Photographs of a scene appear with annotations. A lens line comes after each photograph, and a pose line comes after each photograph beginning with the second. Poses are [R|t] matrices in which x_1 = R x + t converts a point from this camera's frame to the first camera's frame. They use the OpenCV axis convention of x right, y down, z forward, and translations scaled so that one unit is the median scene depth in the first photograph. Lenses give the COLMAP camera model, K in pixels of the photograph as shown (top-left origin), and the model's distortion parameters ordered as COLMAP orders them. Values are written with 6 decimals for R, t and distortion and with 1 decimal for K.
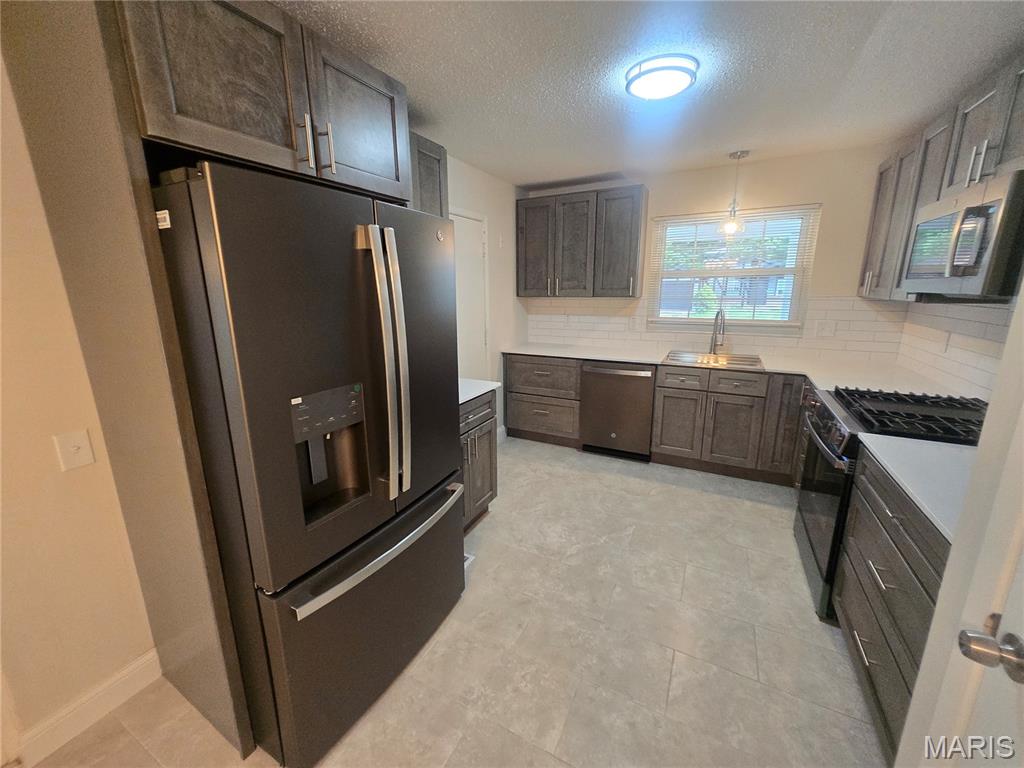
lens RADIAL K [[402.2, 0, 502.4], [0, 402.2, 378.2], [0, 0, 1]] dist [0.000427, -0.000025]
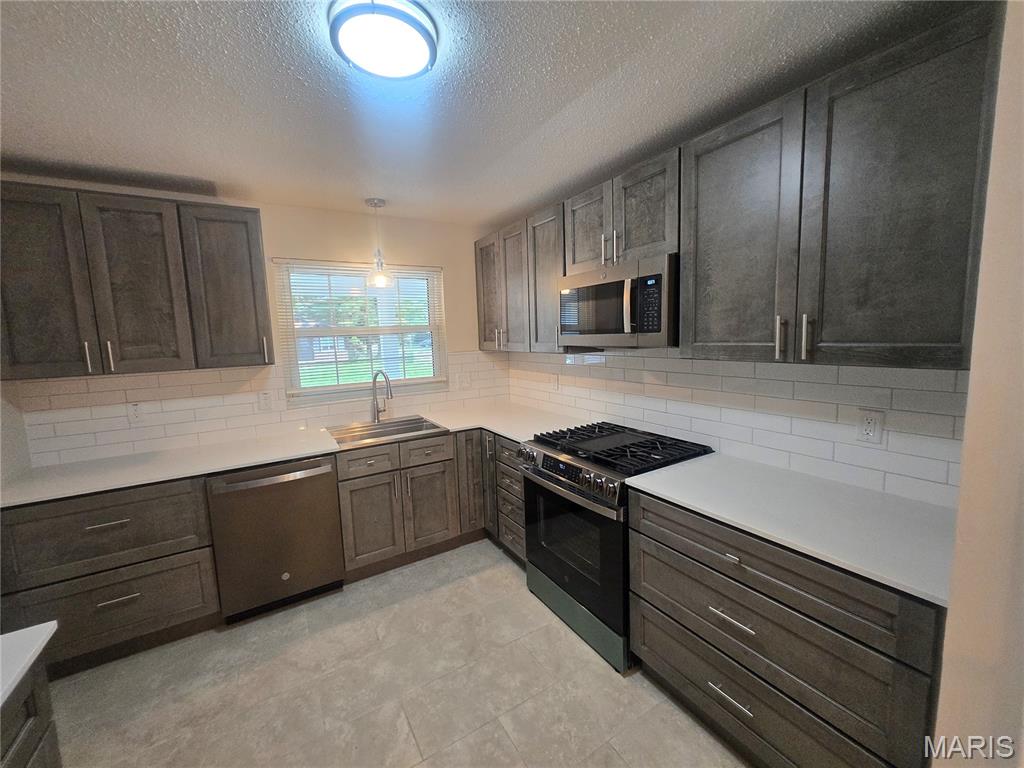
lens RADIAL K [[402.2, 0, 502.4], [0, 402.2, 378.2], [0, 0, 1]] dist [0.000427, -0.000025]
pose [[0.513876, -0.102140, 0.851762, -0.068192], [0.219337, 0.975529, -0.015346, -0.088720], [-0.829351, 0.194709, 0.523703, 0.343623]]
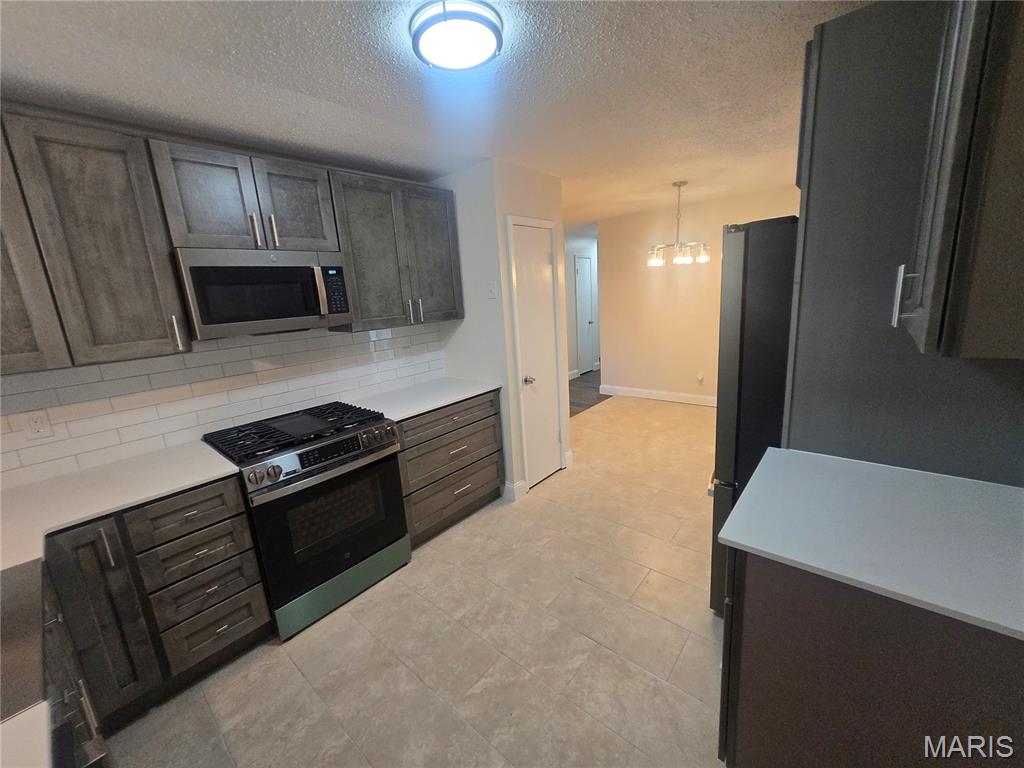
lens RADIAL K [[402.6, 0, 505.6], [0, 402.6, 380.1], [0, 0, 1]] dist [0.002107, 0.000012]
pose [[-0.972051, 0.028569, 0.233024, 0.087633], [0.125665, 0.901719, 0.413656, -0.266137], [-0.198305, 0.431377, -0.880107, 1.076993]]
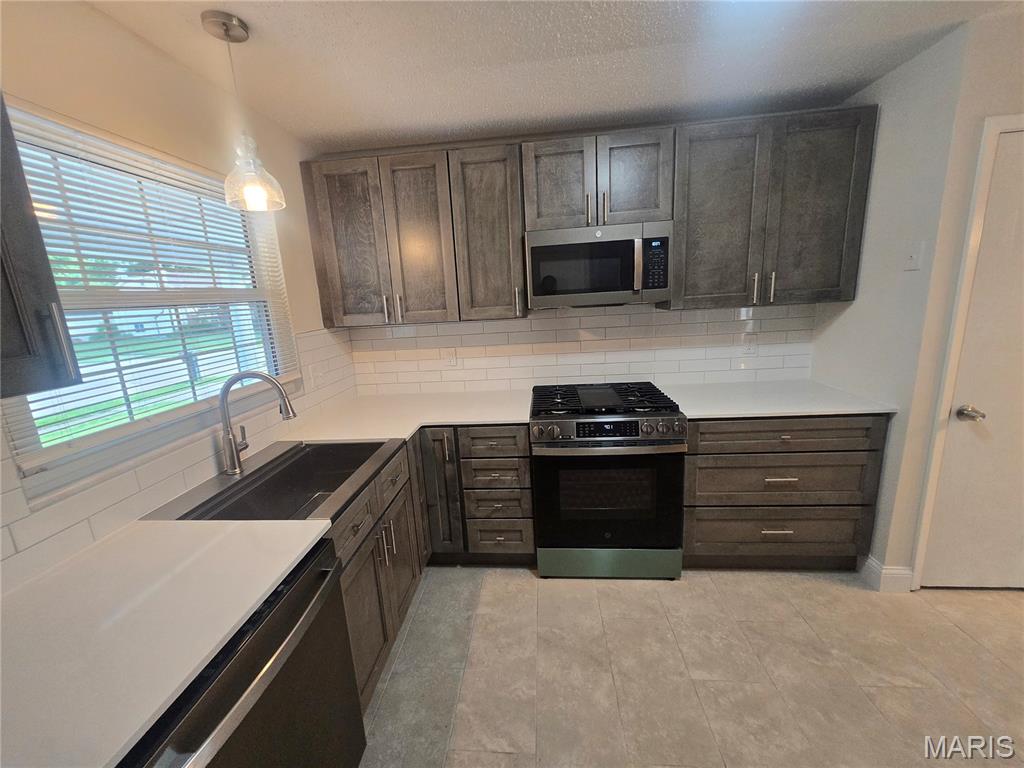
lens RADIAL K [[402.6, 0, 505.6], [0, 402.6, 380.1], [0, 0, 1]] dist [0.002107, 0.000012]
pose [[-0.391581, -0.155904, 0.906840, 0.011496], [0.264968, 0.924690, 0.273388, -0.221901], [-0.881168, 0.347337, -0.320781, 0.936863]]
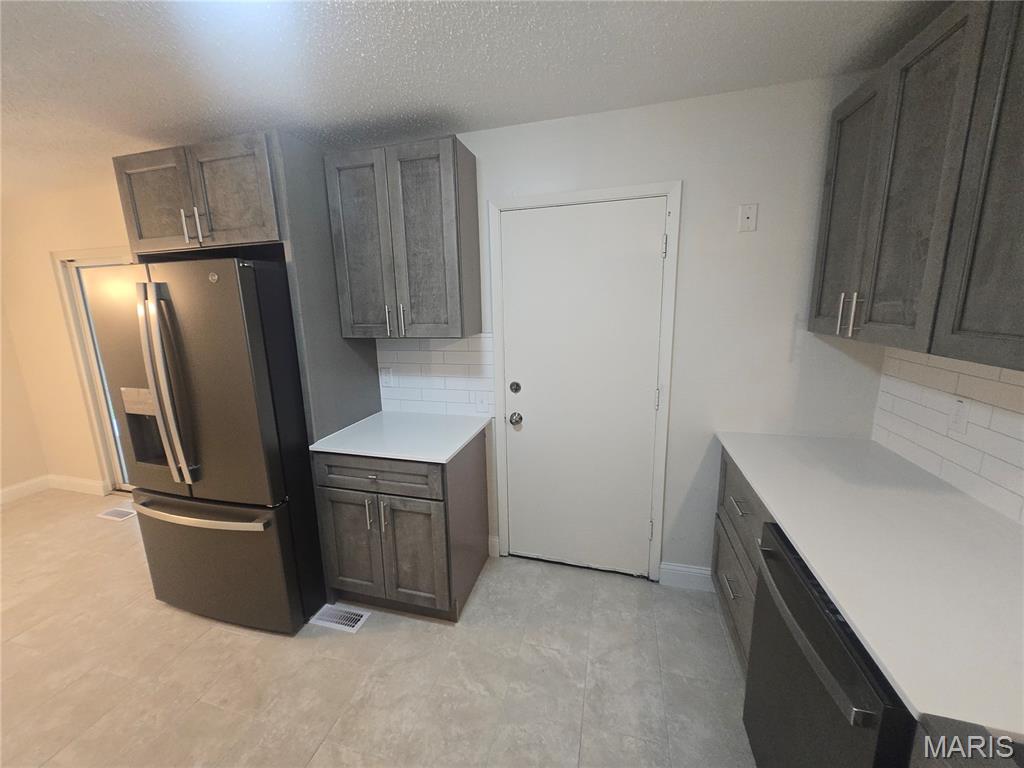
lens RADIAL K [[402.6, 0, 505.6], [0, 402.6, 380.1], [0, 0, 1]] dist [0.002107, 0.000012]
pose [[0.211227, 0.195771, -0.957631, 0.516530], [-0.192289, 0.968914, 0.155663, -0.195882], [0.958336, 0.151261, 0.242305, 0.733908]]
